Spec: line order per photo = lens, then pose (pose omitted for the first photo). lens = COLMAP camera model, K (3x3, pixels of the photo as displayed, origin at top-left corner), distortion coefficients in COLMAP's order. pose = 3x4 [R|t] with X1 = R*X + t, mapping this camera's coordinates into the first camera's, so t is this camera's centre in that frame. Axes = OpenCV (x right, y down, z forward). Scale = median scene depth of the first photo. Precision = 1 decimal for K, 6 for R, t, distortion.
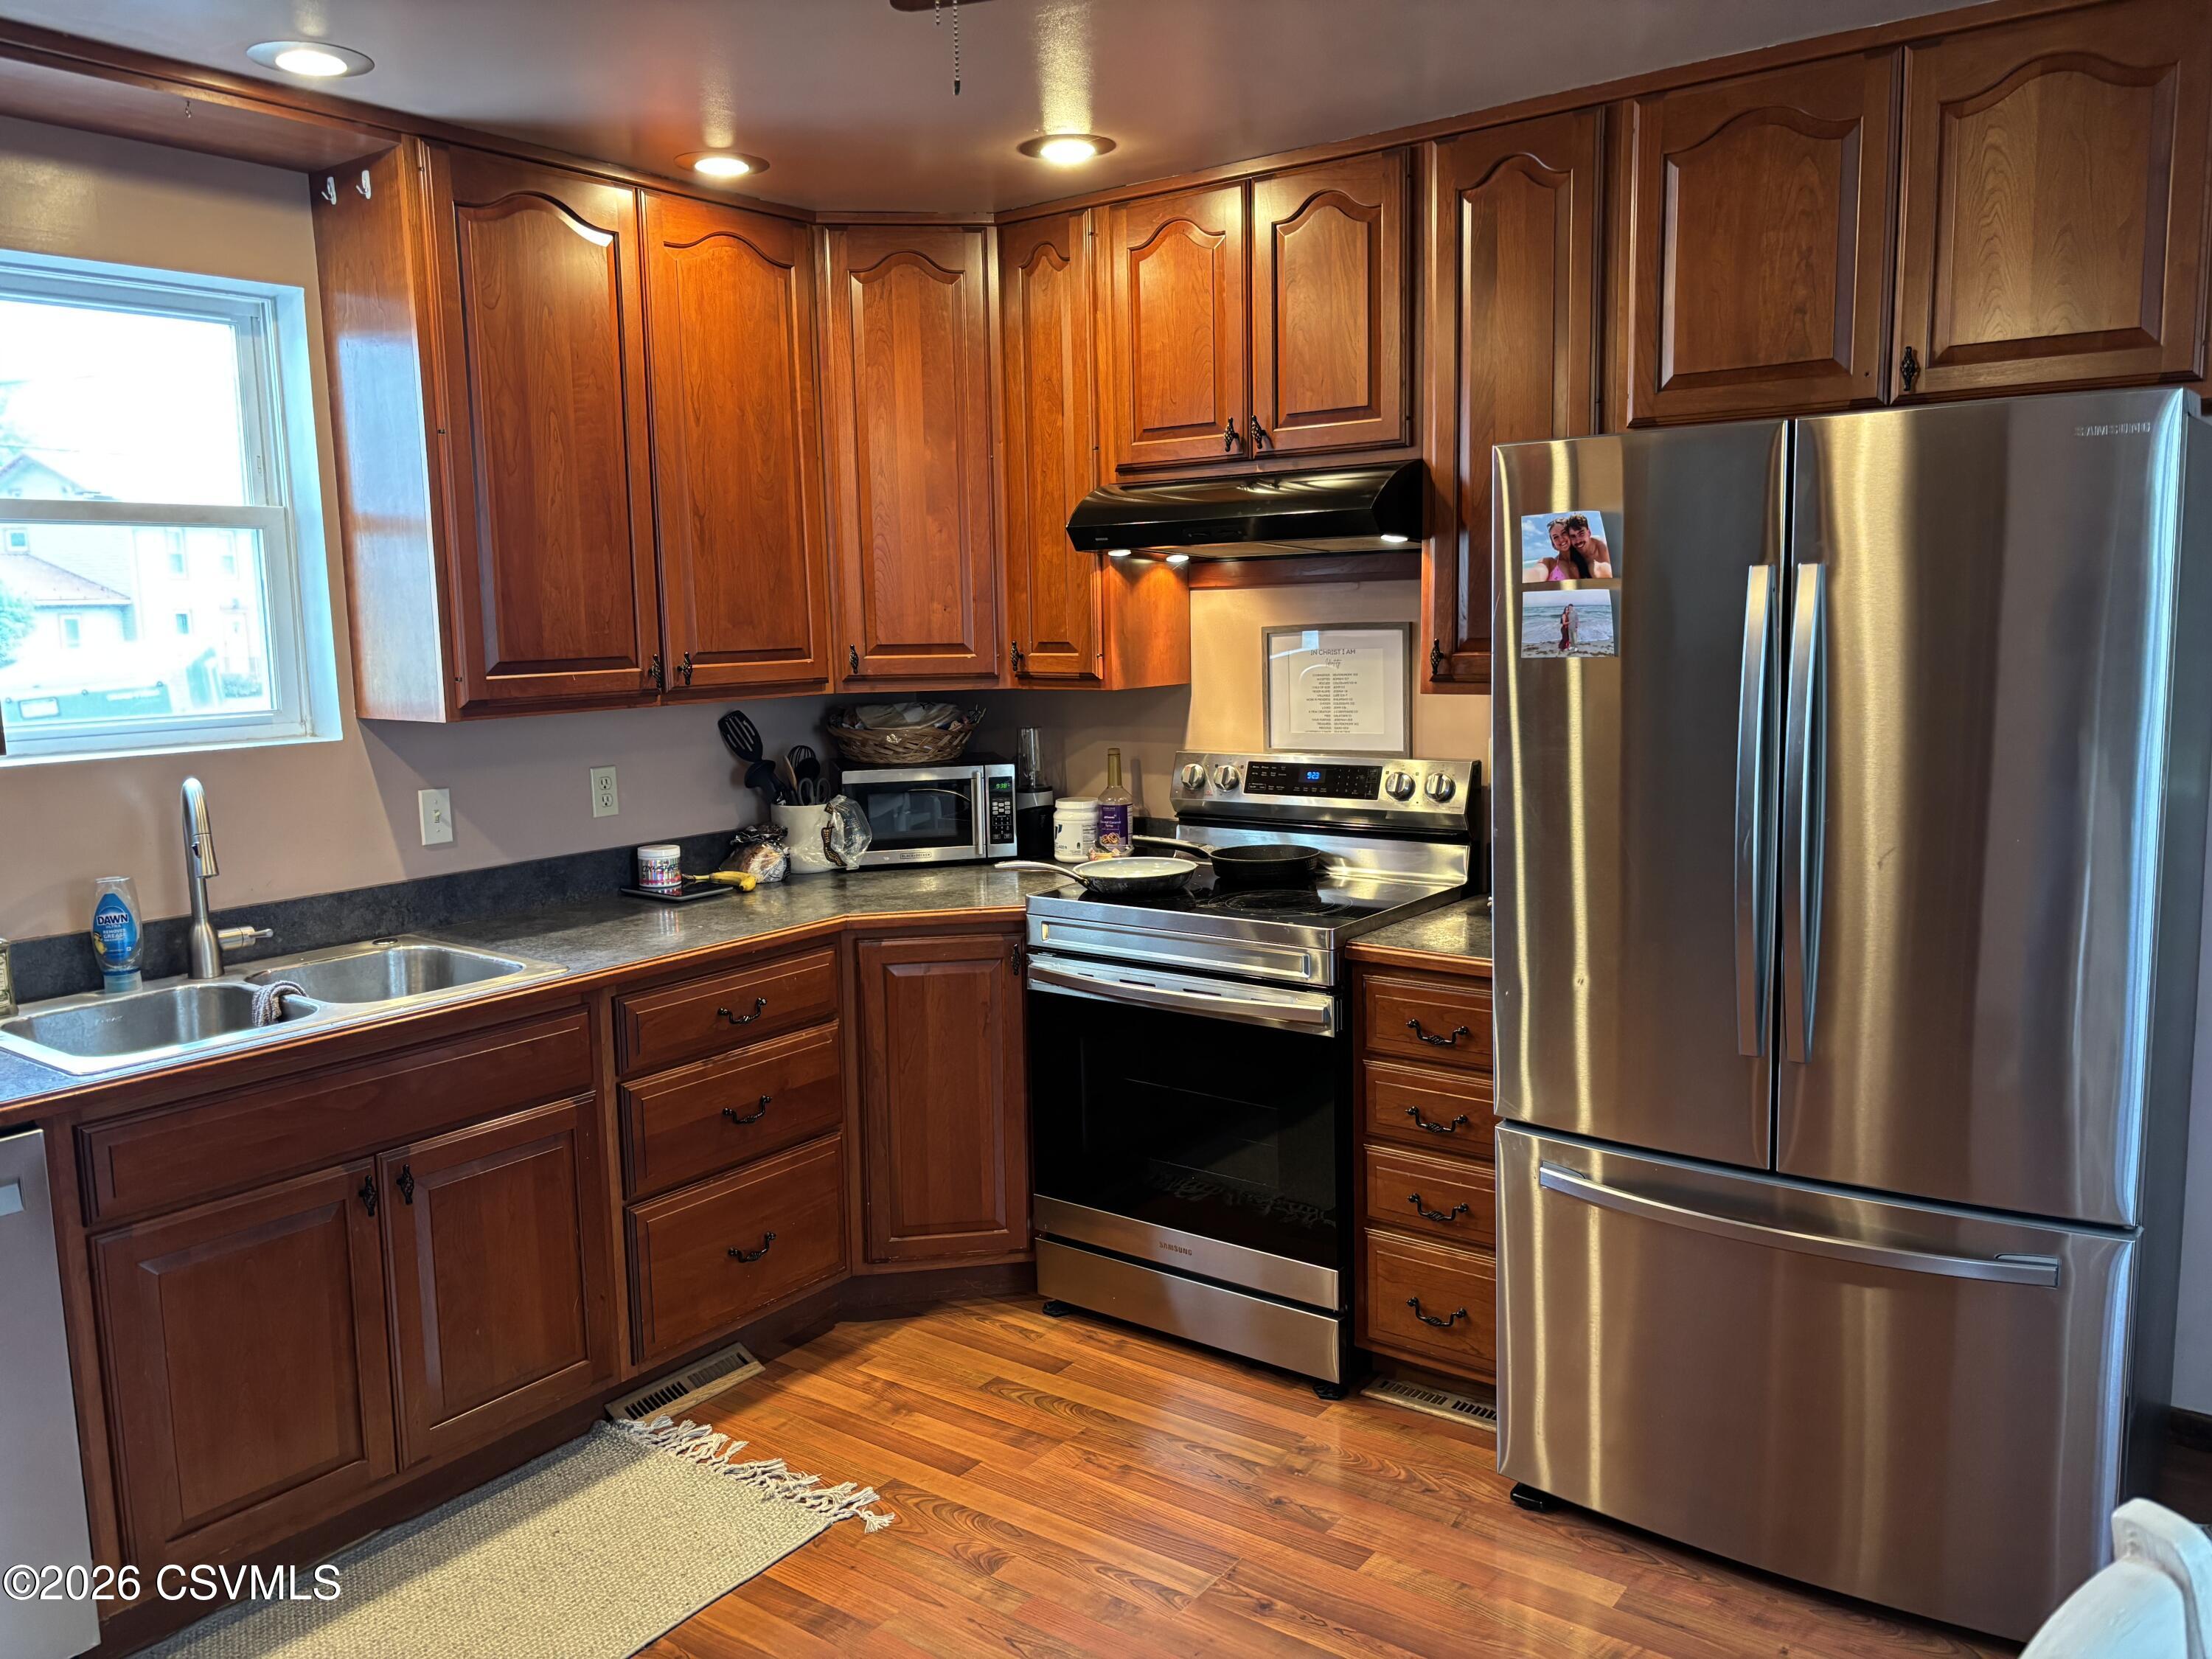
lens RADIAL K [[1660.4, 0, 1102.1], [0, 1660.4, 829.7], [0, 0, 1]] dist [0.029932, -0.047013]
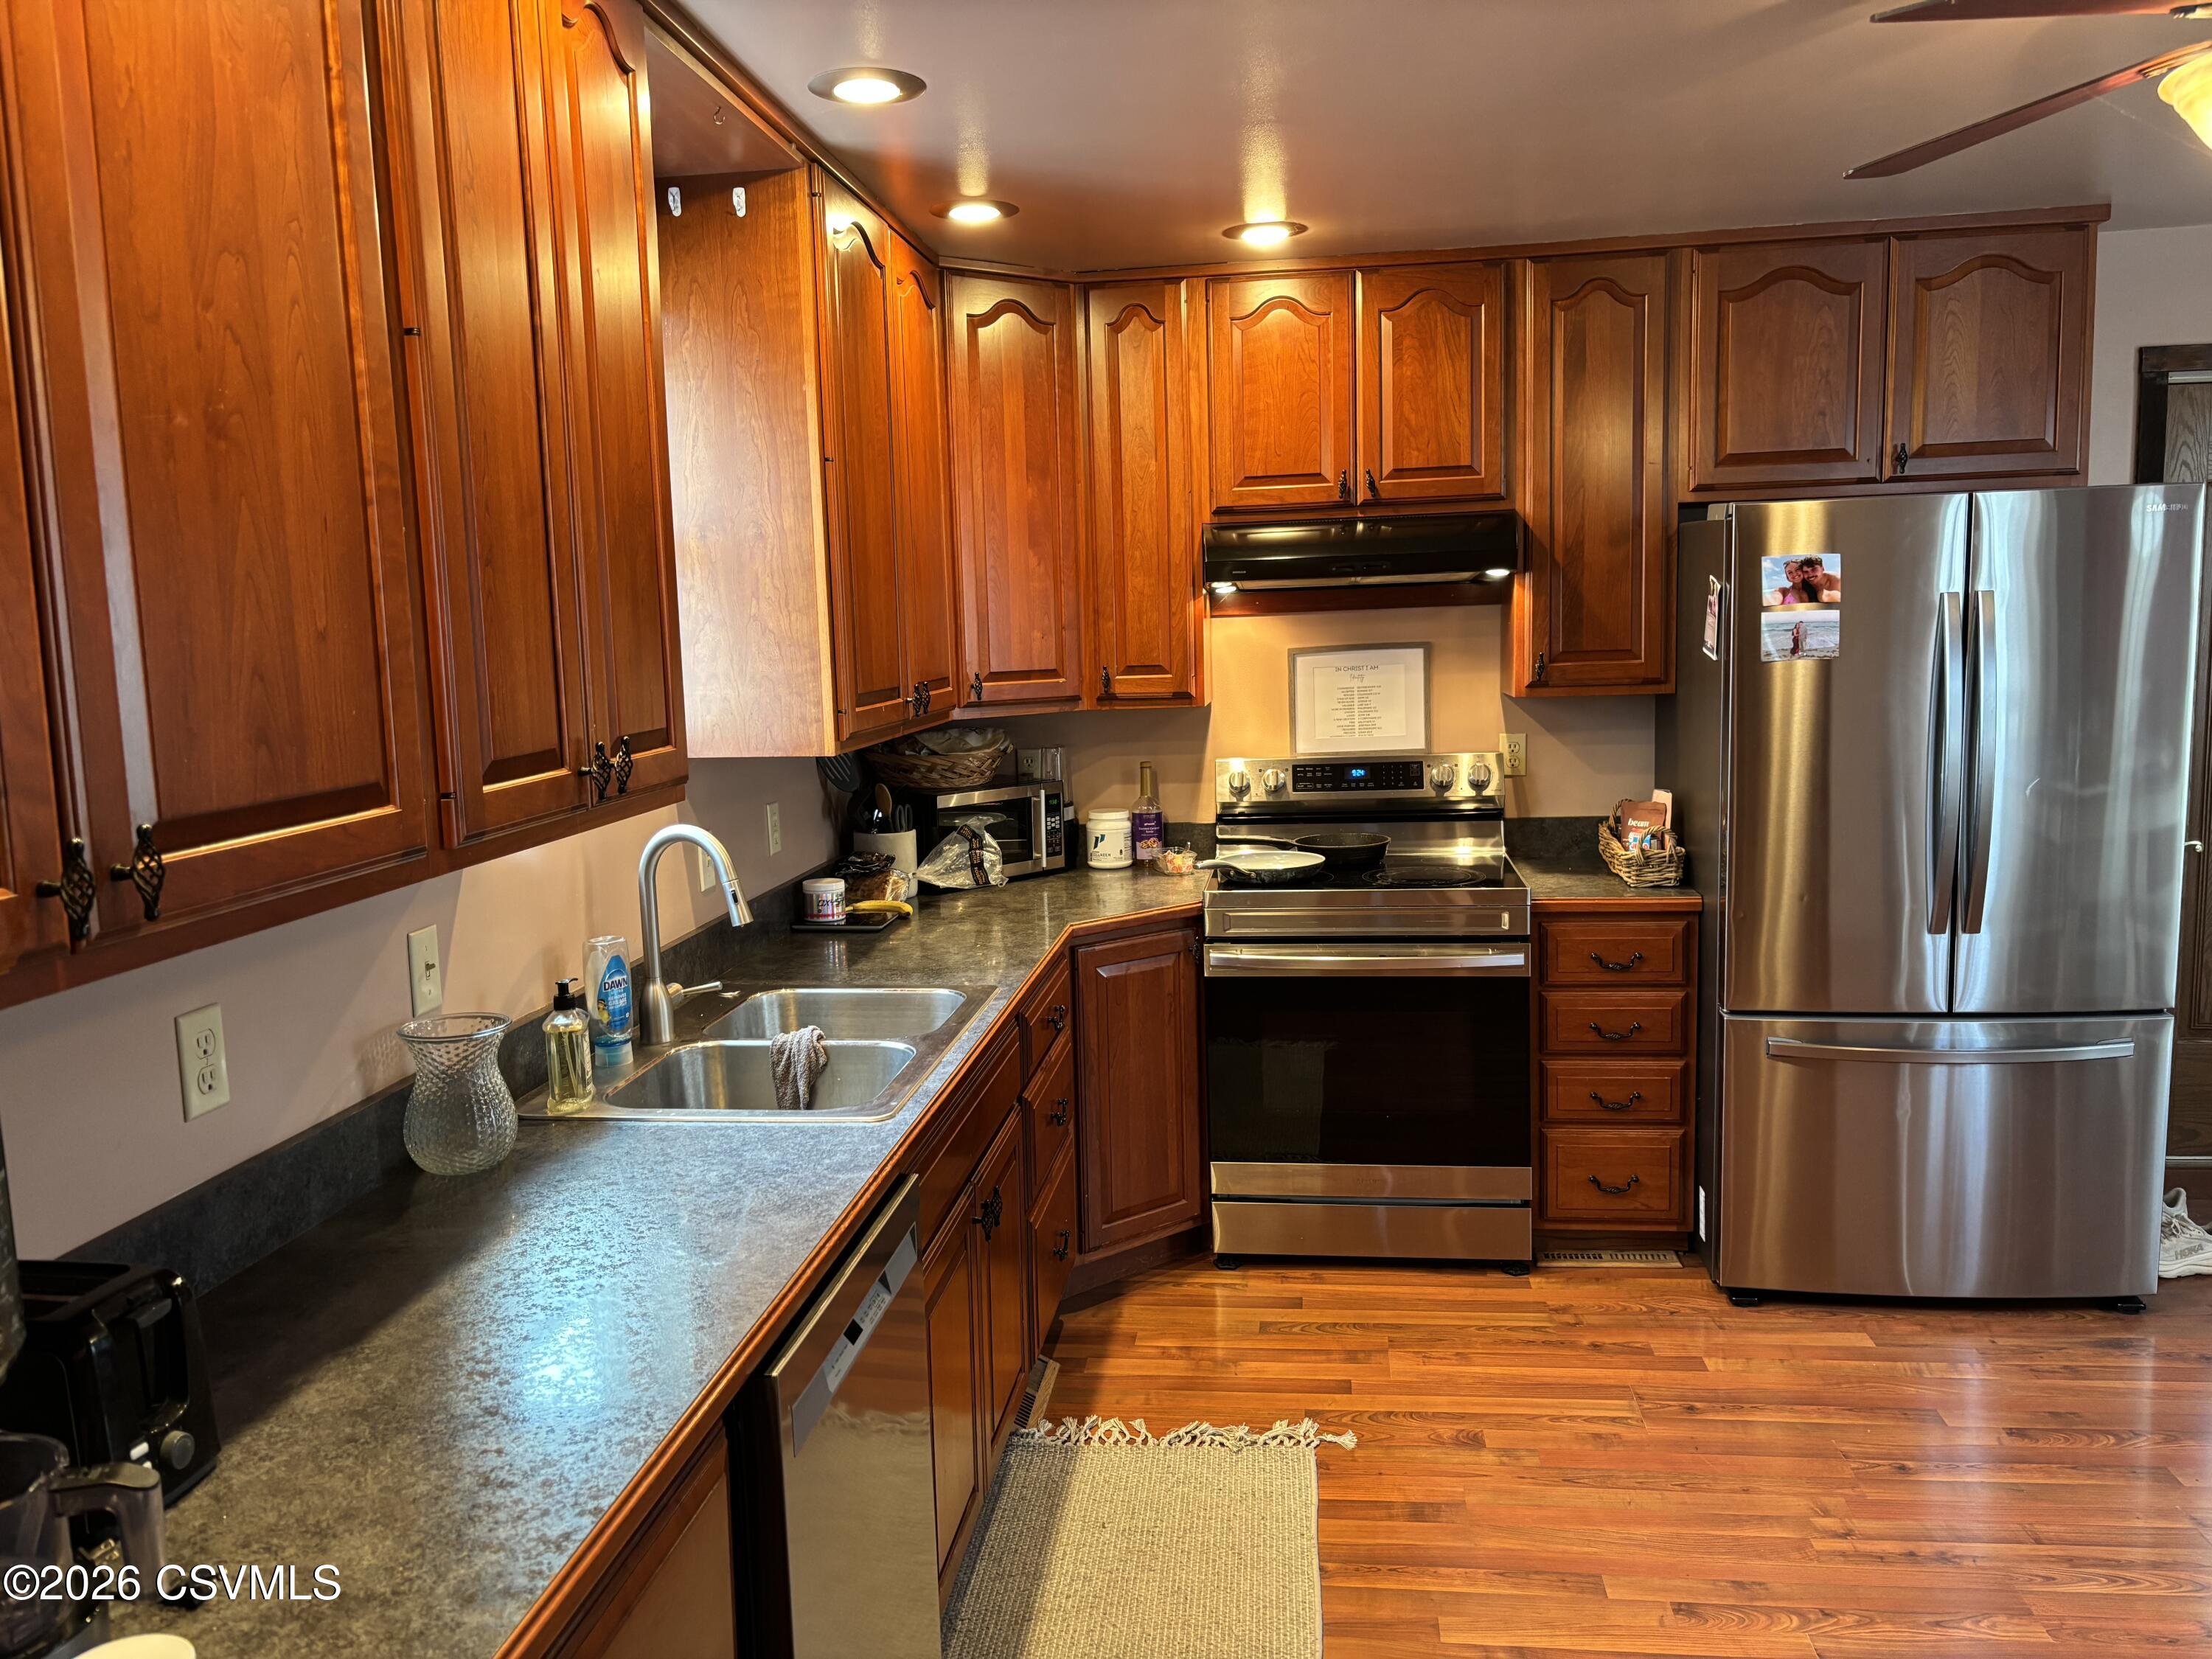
lens RADIAL K [[1660.4, 0, 1088.4], [0, 1660.4, 824.0], [0, 0, 1]] dist [0.029932, -0.047013]
pose [[0.872833, -0.066858, 0.483418, -0.708278], [0.078700, 0.996889, -0.004223, -0.007592], [-0.481632, 0.041731, 0.875380, 0.070606]]
